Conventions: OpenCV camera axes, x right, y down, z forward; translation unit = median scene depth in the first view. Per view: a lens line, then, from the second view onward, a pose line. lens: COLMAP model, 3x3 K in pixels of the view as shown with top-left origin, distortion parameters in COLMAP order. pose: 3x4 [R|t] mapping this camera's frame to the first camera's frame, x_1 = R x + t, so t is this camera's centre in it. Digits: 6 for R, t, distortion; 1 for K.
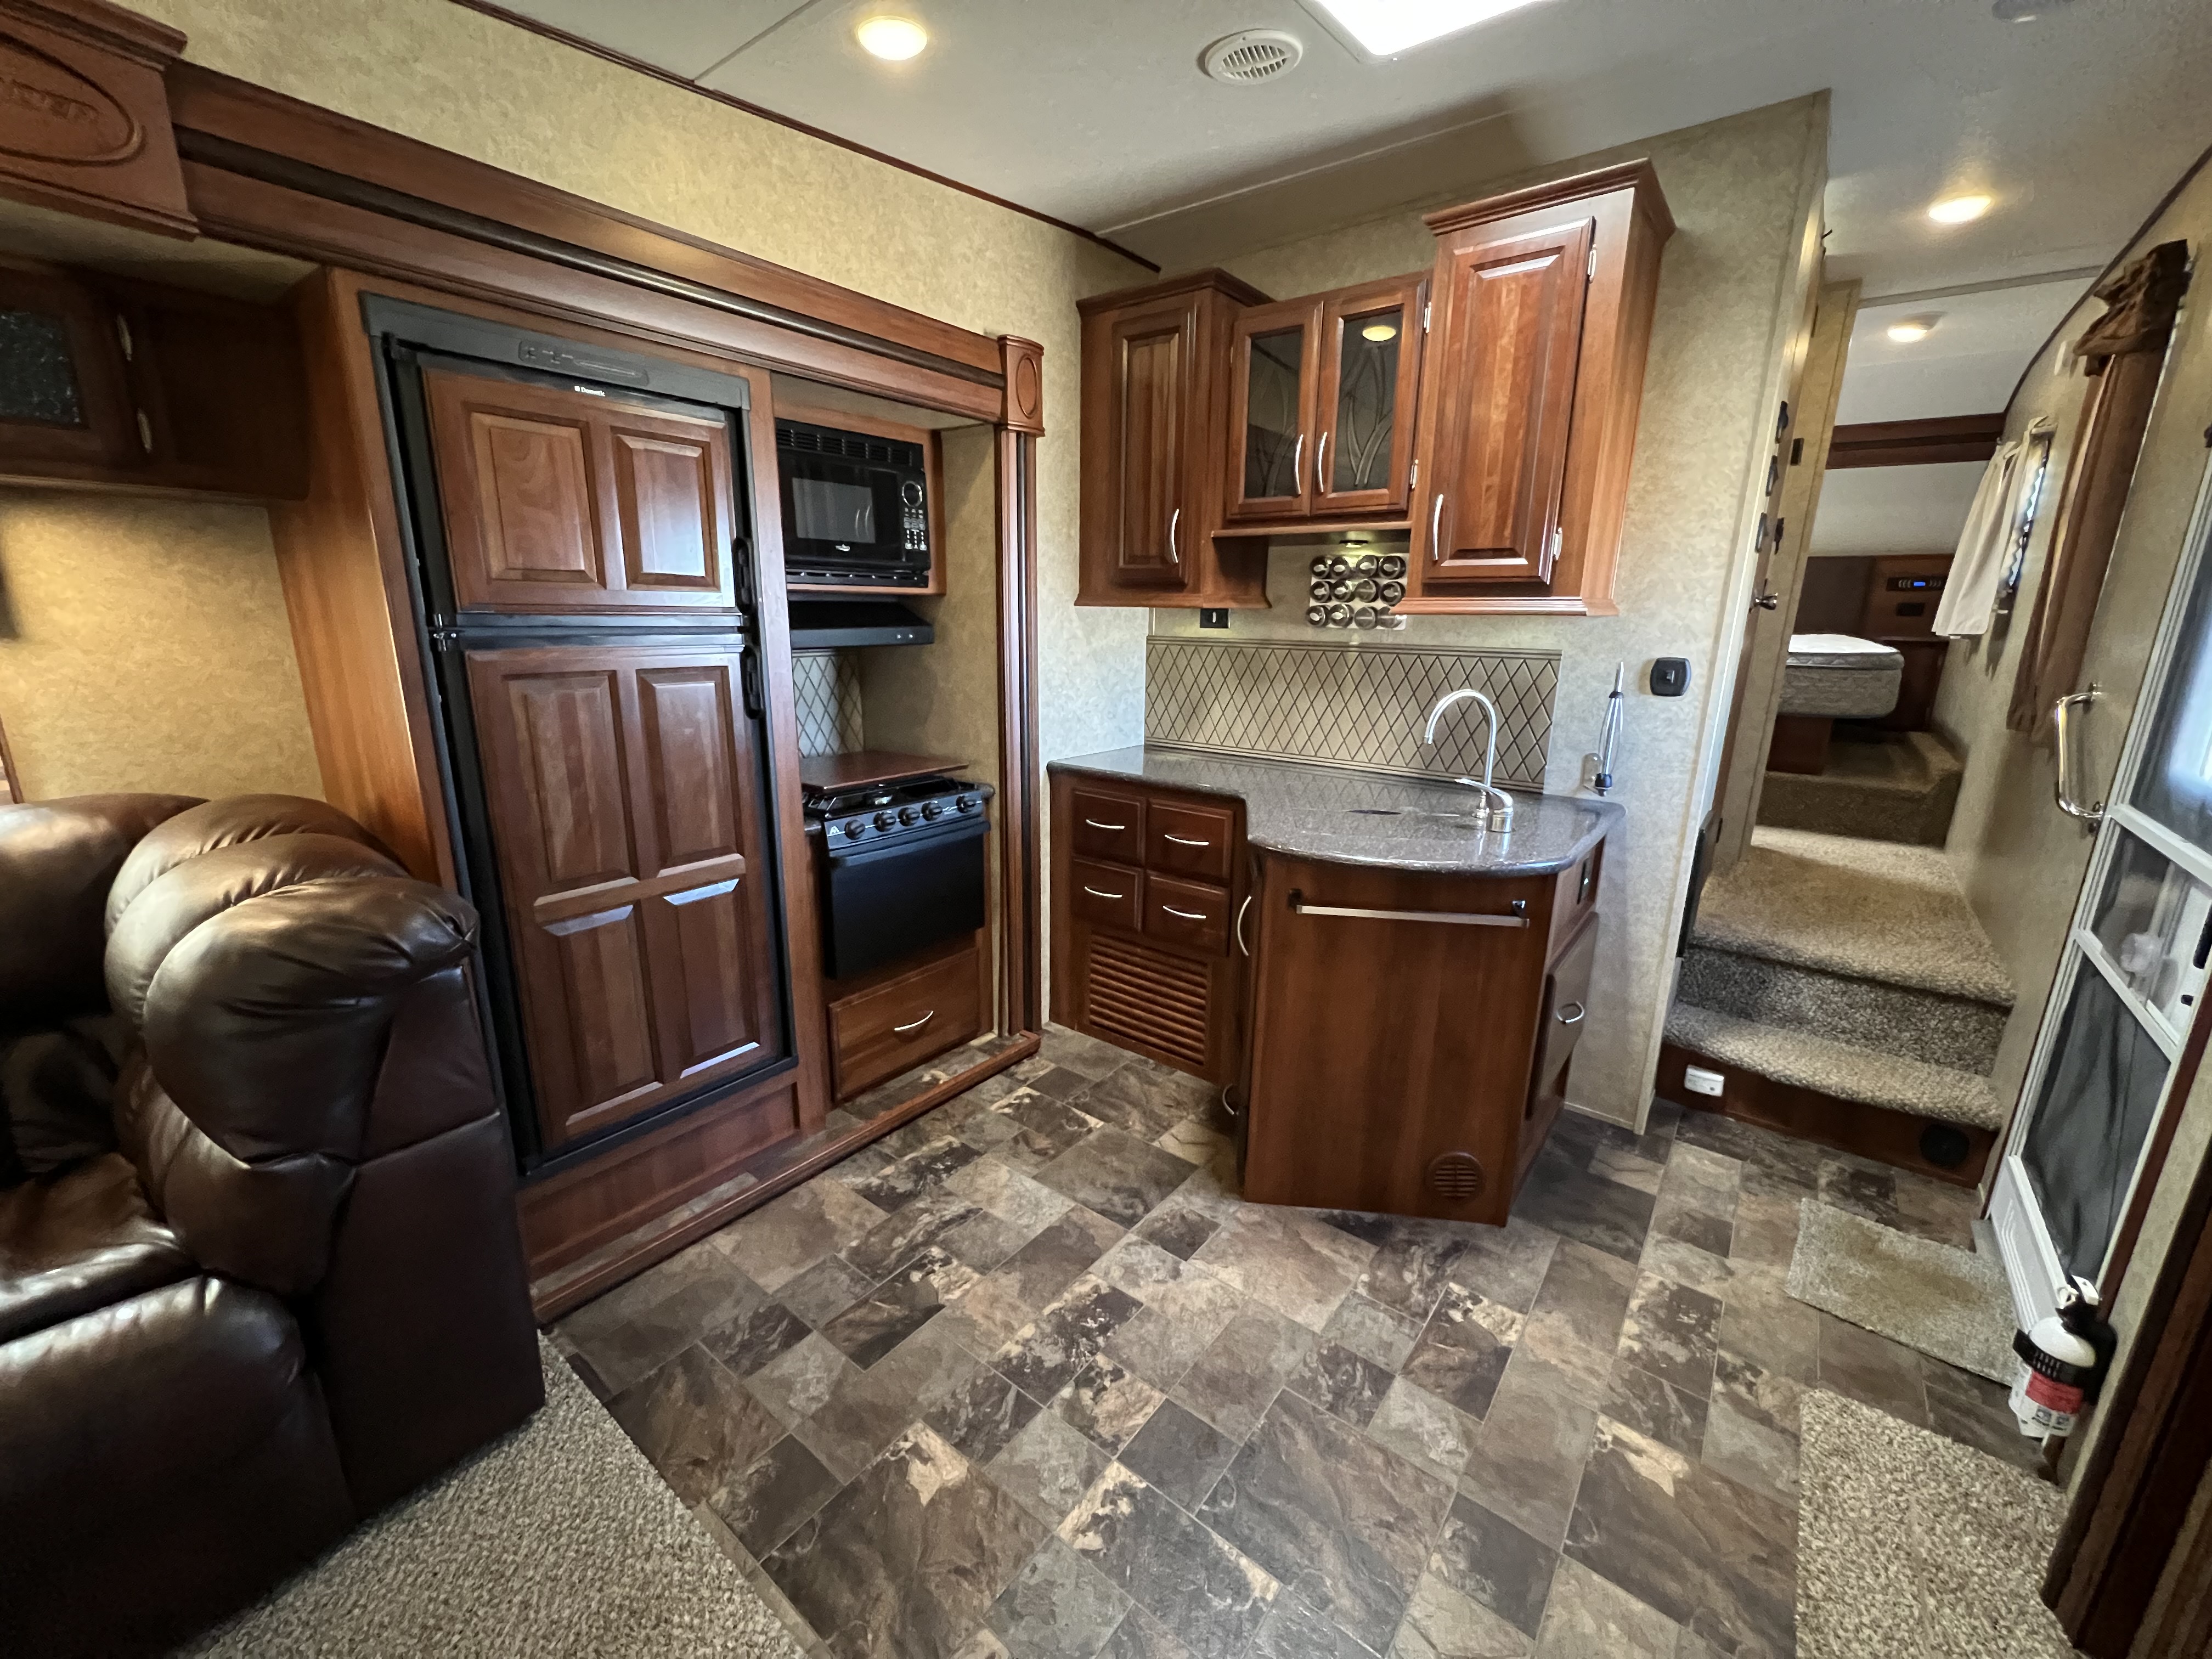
lens RADIAL K [[884.7, 0, 1101.9], [0, 884.7, 824.5], [0, 0, 1]] dist [0.000164, -0.000354]
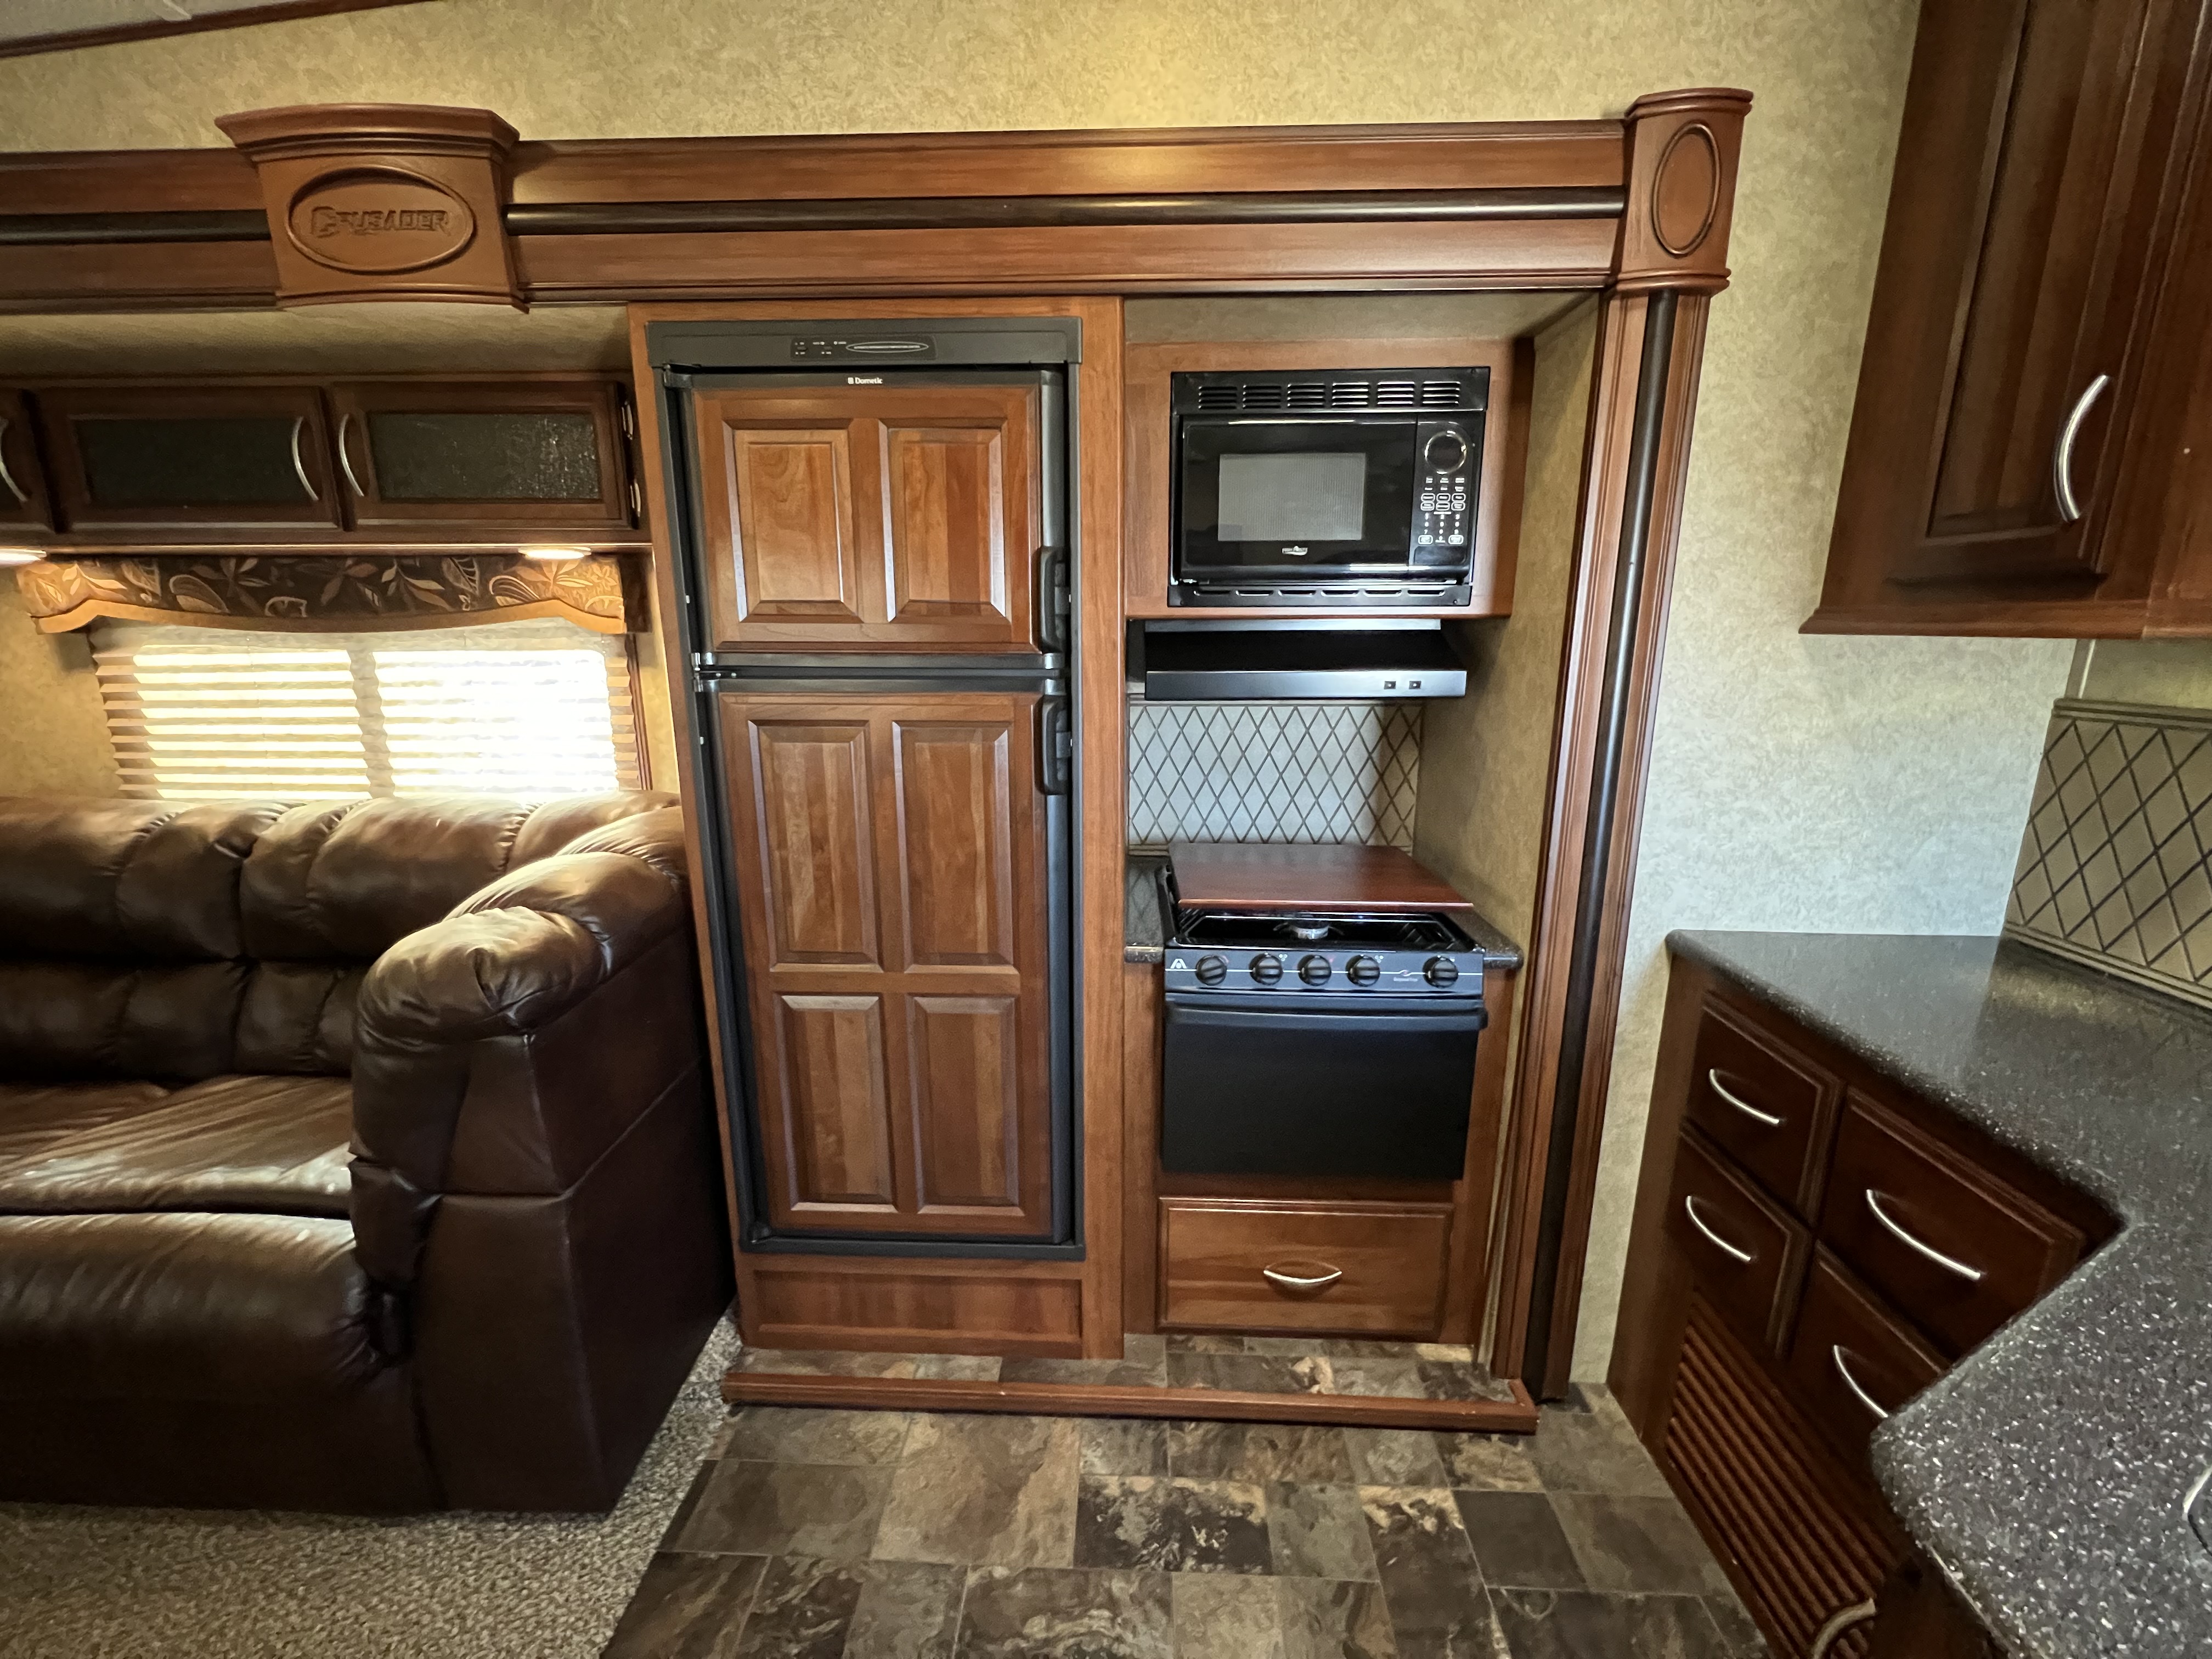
lens RADIAL K [[884.7, 0, 1099.3], [0, 884.7, 825.3], [0, 0, 1]] dist [0.000164, -0.000354]
pose [[0.582026, 0.165148, -0.796224, 0.192304], [-0.185403, 0.980320, 0.067806, -0.136115], [0.791752, 0.108157, 0.601191, 0.535137]]
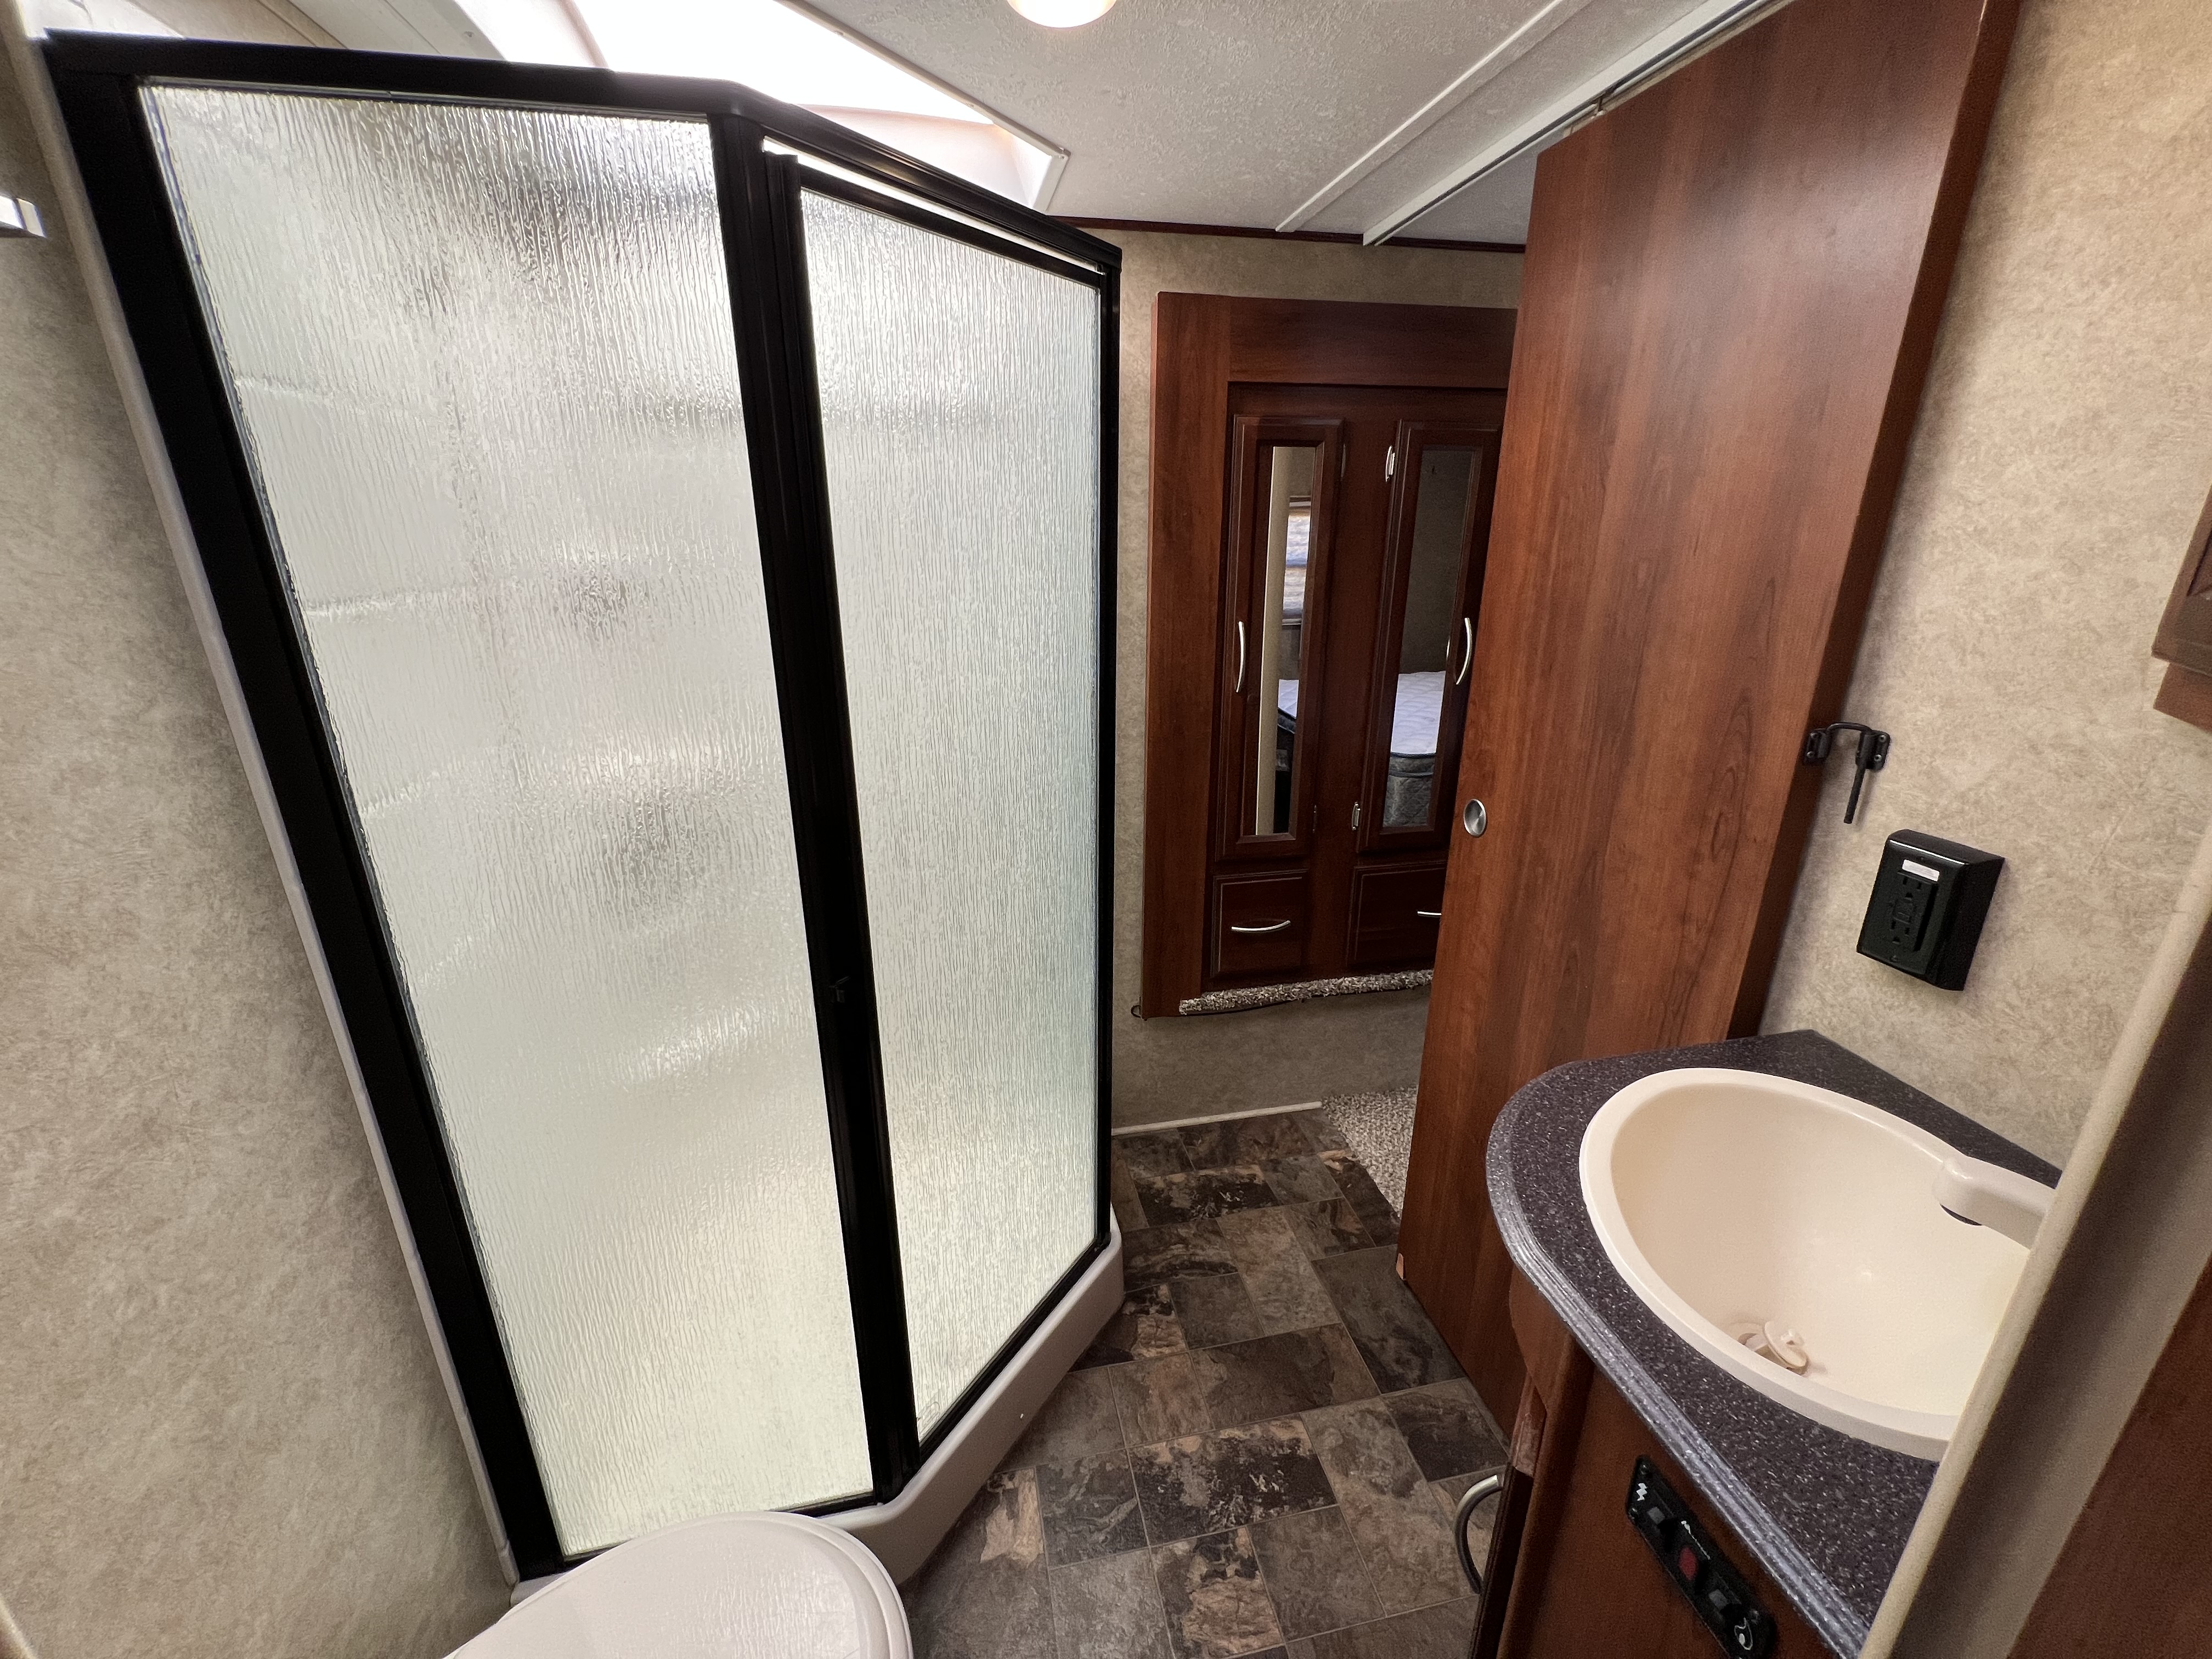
lens RADIAL K [[884.7, 0, 1105.0], [0, 884.7, 808.3], [0, 0, 1]] dist [0.000164, -0.000354]
pose [[0.761639, 0.183501, -0.621477, 0.218476], [-0.140485, 0.983016, 0.118082, -0.098159], [0.632590, -0.002628, 0.774482, 0.227652]]
